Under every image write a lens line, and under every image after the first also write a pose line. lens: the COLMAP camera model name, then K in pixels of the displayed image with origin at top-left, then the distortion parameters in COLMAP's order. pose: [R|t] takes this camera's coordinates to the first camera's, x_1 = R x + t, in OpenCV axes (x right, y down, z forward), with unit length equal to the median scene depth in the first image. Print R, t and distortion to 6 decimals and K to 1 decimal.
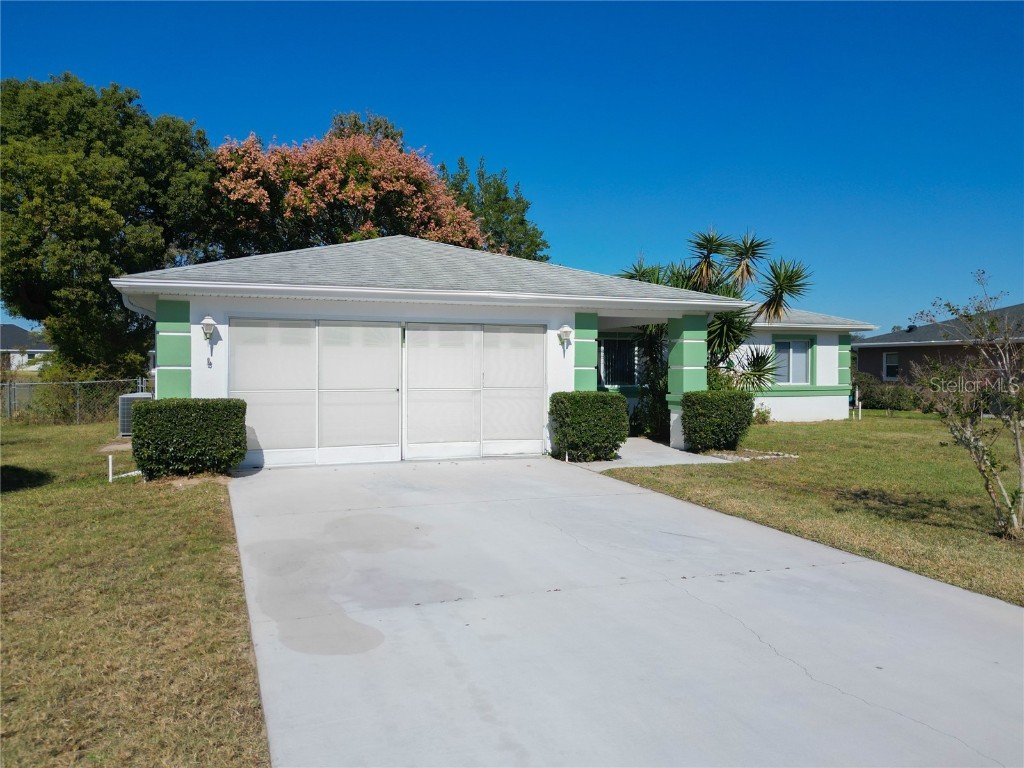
lens RADIAL K [[793.4, 0, 495.7], [0, 793.4, 381.3], [0, 0, 1]] dist [0.062639, -0.077571]
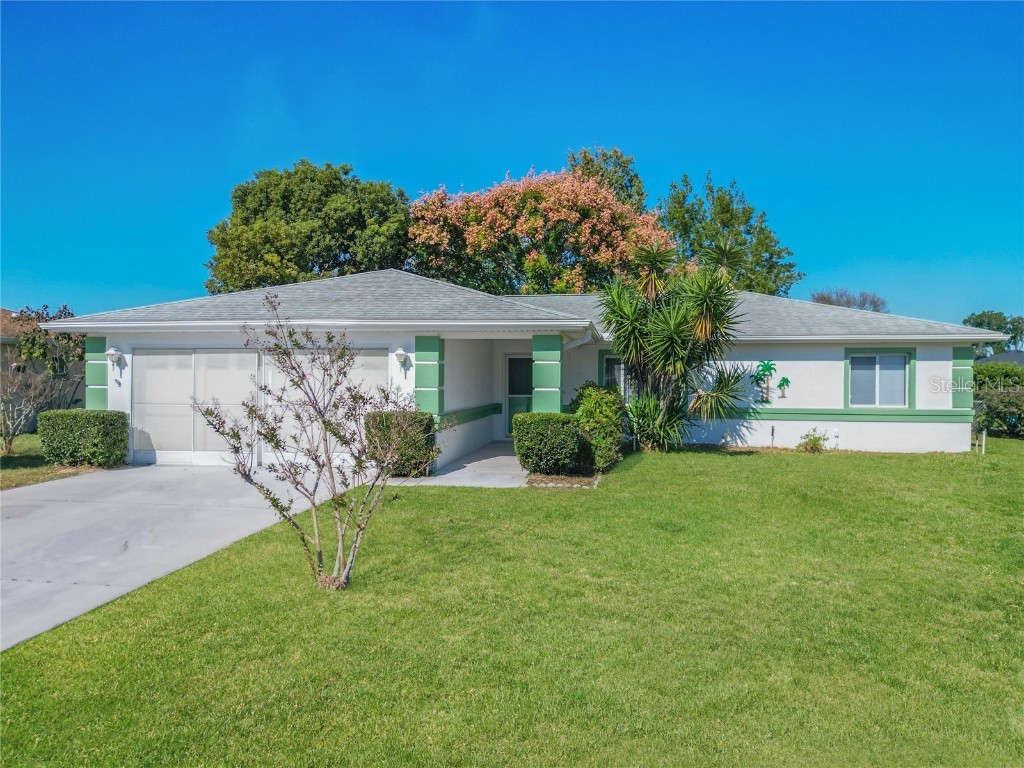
lens RADIAL K [[736.9, 0, 512.0], [0, 736.9, 384.0], [0, 0, 1]] dist [0.051581, -0.078472]
pose [[0.867525, 0.007179, -0.497341, 0.418641], [-0.011700, 0.999914, -0.005976, -0.010950], [0.497255, 0.011003, 0.867534, 0.126051]]
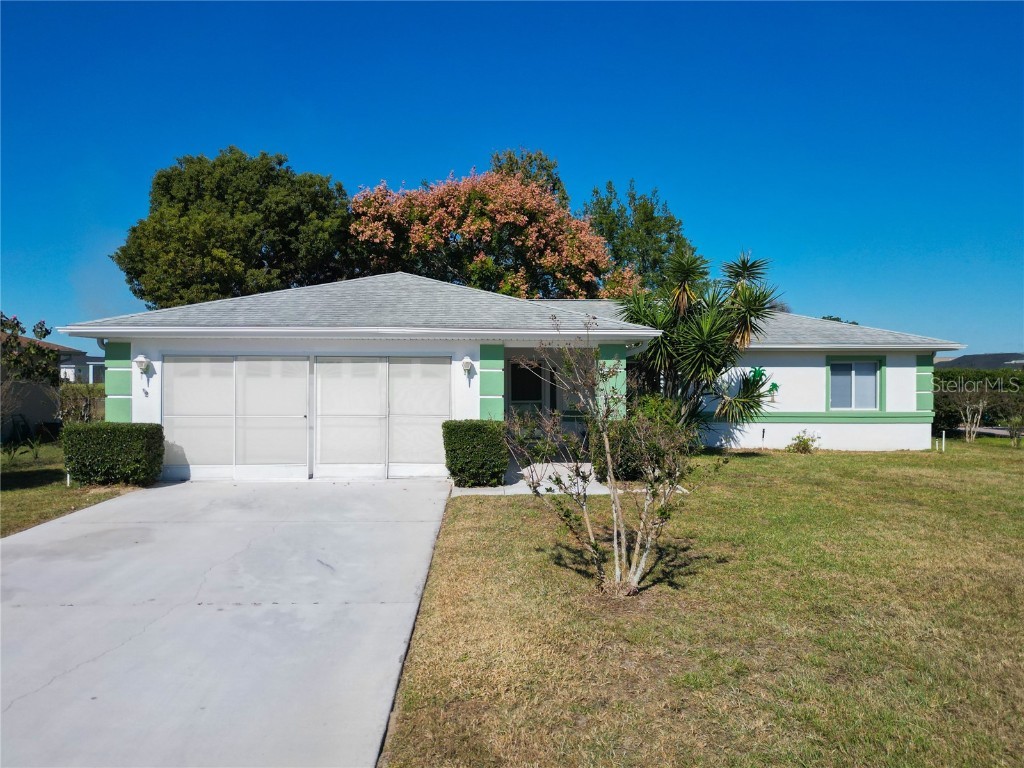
lens RADIAL K [[762.0, 0, 512.0], [0, 762.0, 384.0], [0, 0, 1]] dist [0.052860, -0.052219]
pose [[0.946922, 0.004031, -0.321439, 0.277729], [-0.007100, 0.999940, -0.008376, -0.015327], [0.321385, 0.010213, 0.946893, 0.033504]]
